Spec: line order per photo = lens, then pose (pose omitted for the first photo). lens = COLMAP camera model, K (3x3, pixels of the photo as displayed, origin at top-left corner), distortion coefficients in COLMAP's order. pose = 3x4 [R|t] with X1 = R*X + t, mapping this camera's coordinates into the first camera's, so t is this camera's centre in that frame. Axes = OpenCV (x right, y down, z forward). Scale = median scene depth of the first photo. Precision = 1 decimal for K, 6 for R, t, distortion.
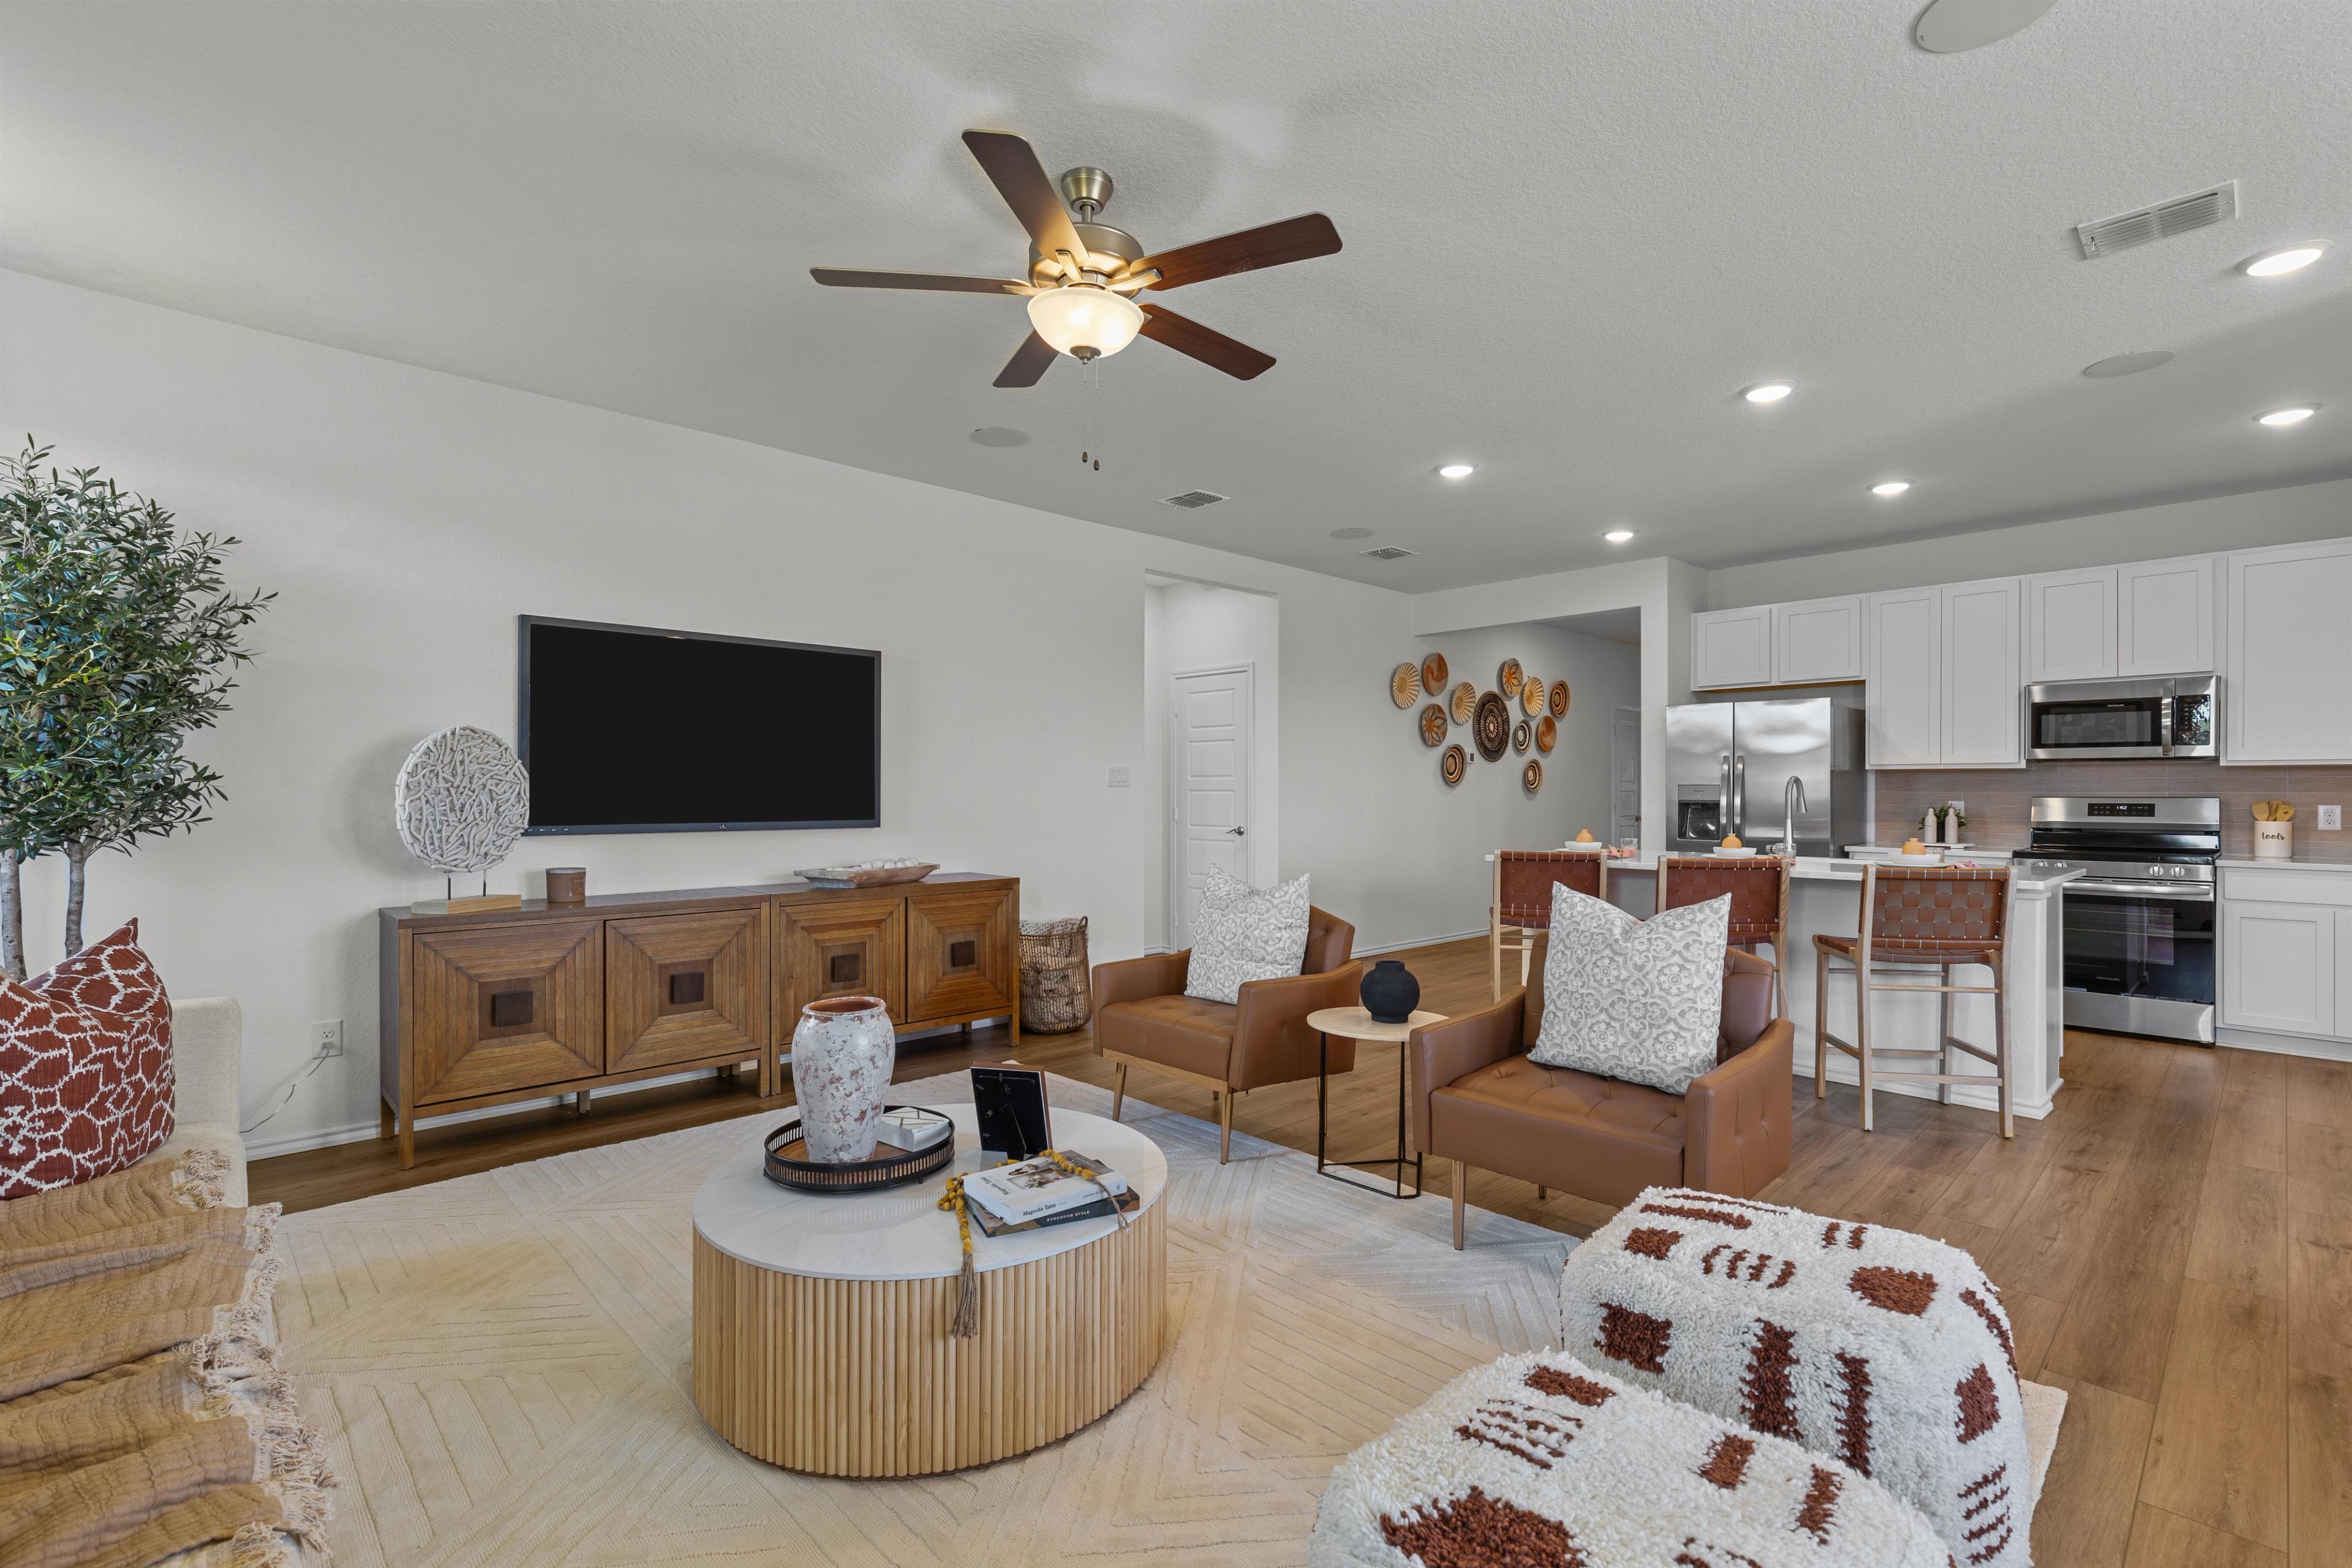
lens RADIAL K [[1065.1, 0, 1184.4], [0, 1065.1, 787.7], [0, 0, 1]] dist [0.004338, 0.001210]
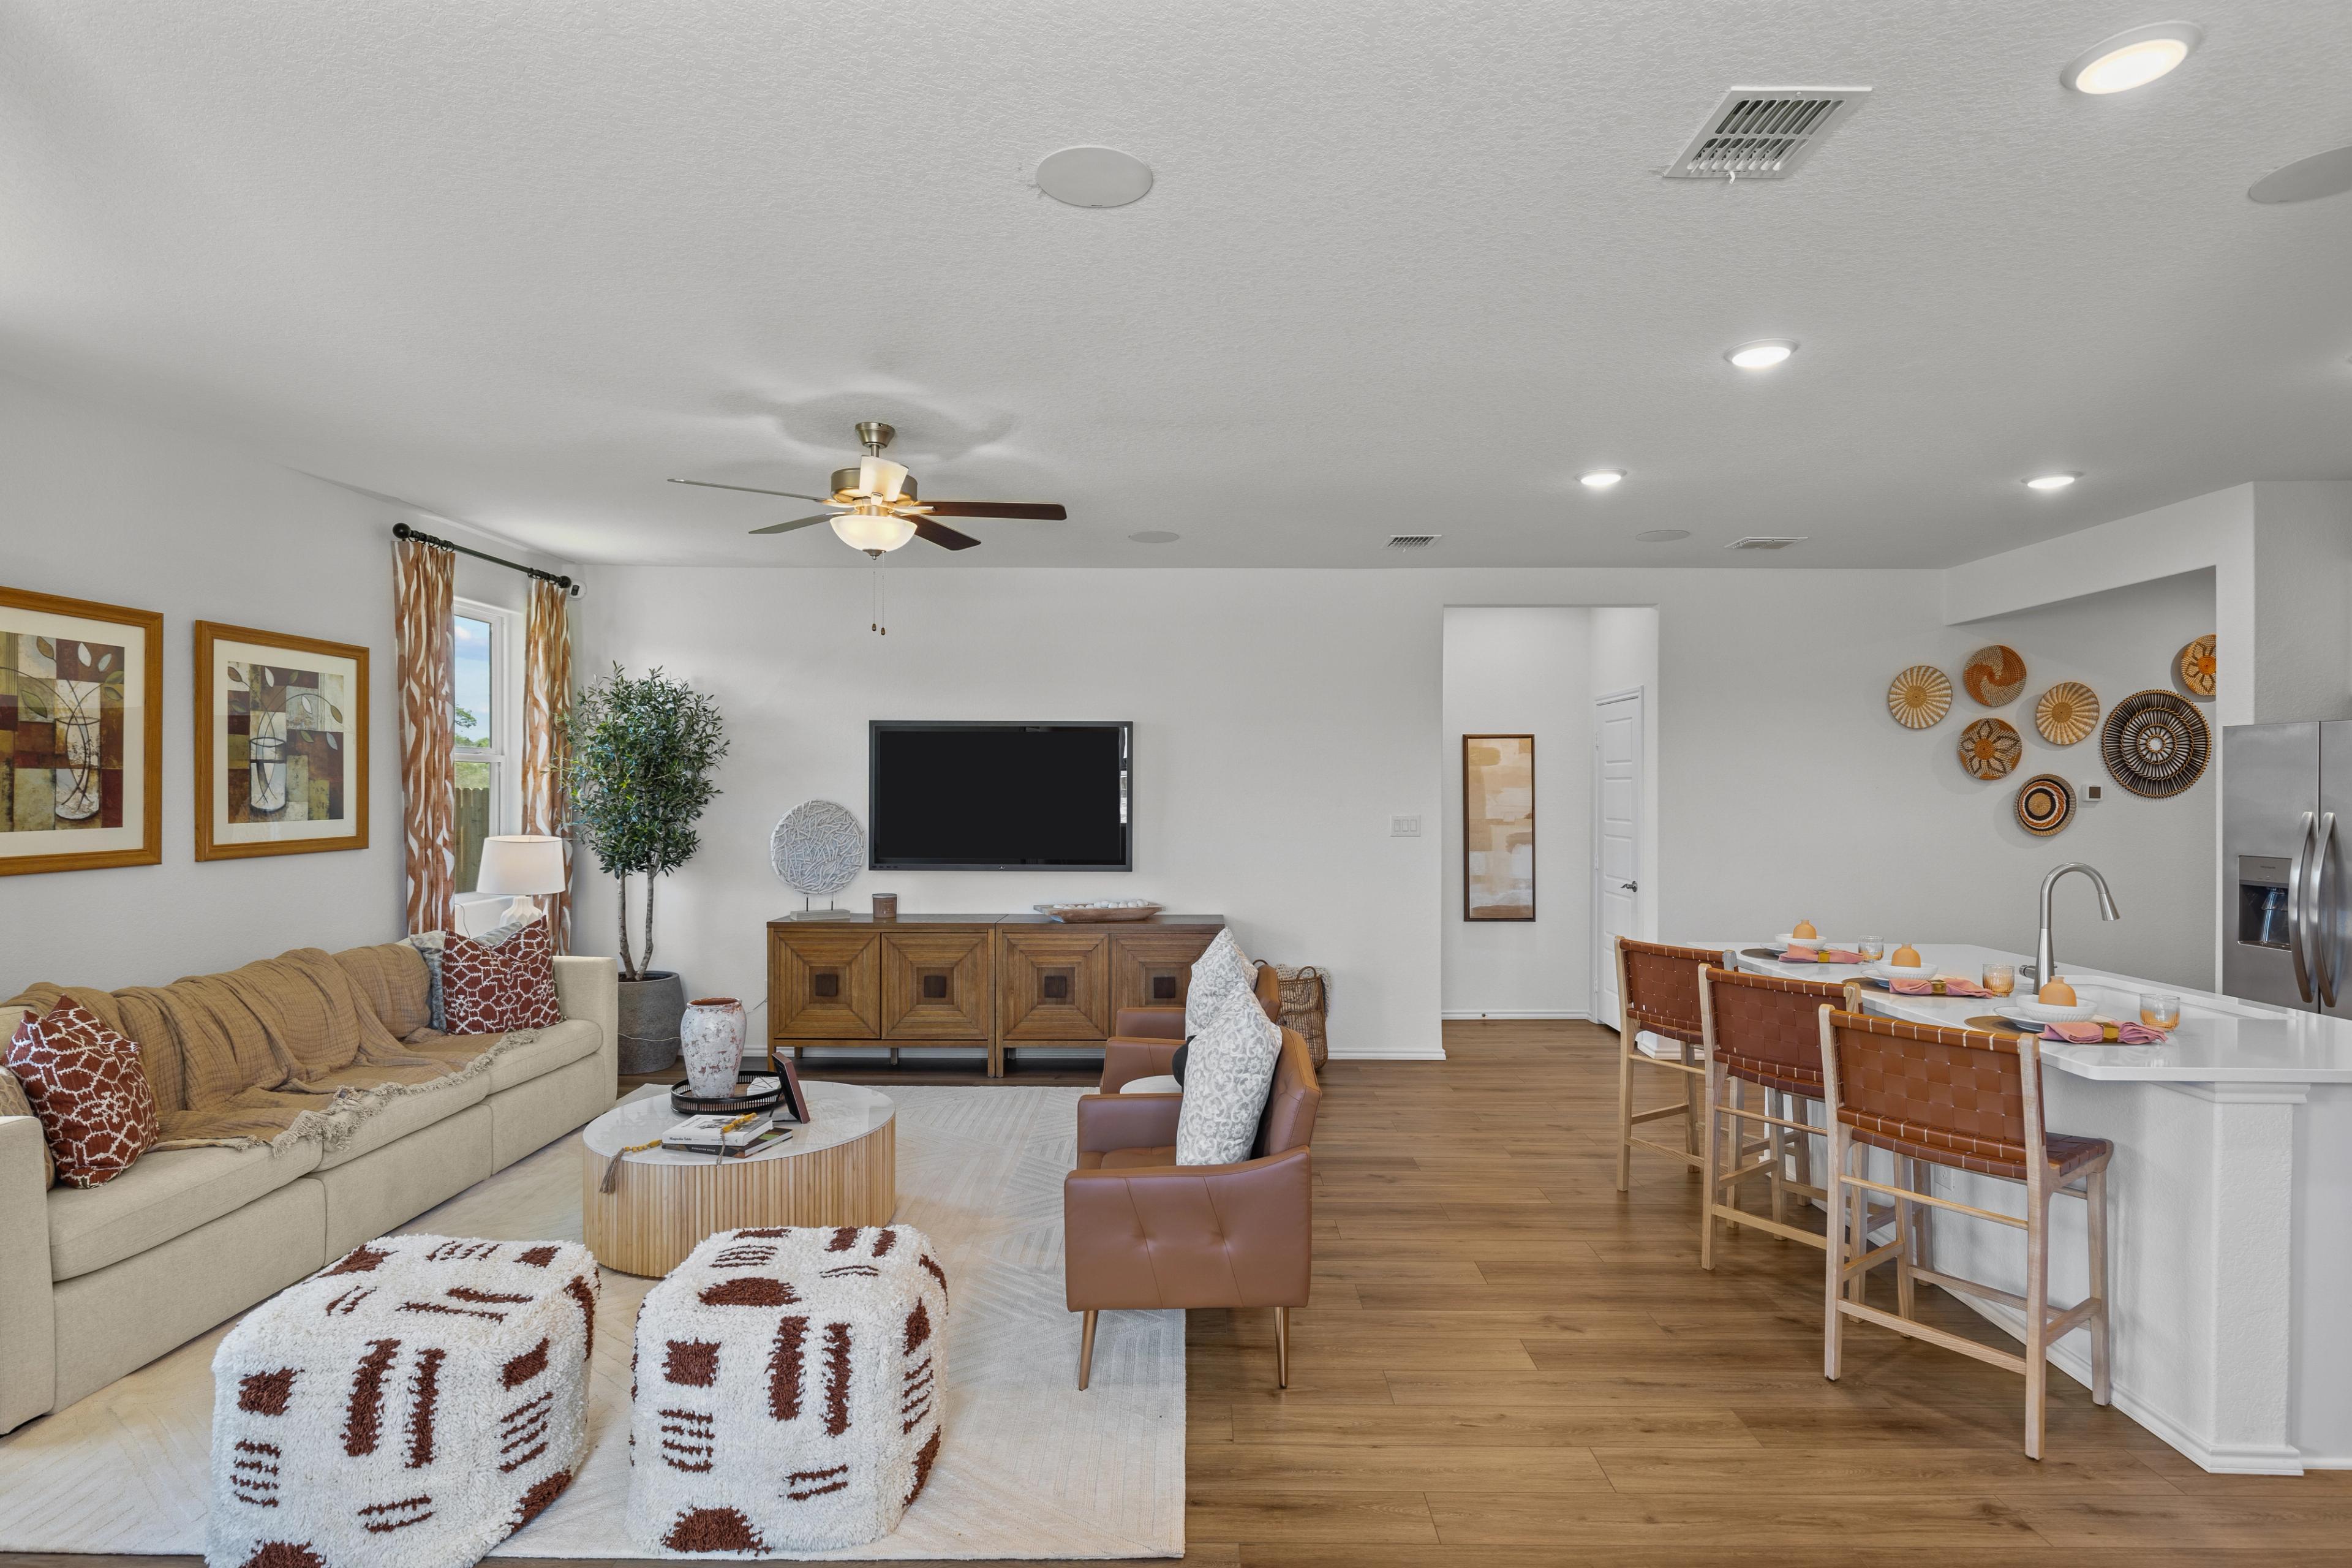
lens RADIAL K [[1206.0, 0, 1176.0], [0, 1206.0, 784.0], [0, 0, 1]] dist [0.002252, 0.000256]
pose [[0.709043, -0.001963, -0.705163, 0.836510], [0.000484, 0.999997, -0.002297, -0.068371], [0.705165, 0.001287, 0.709042, 0.113290]]
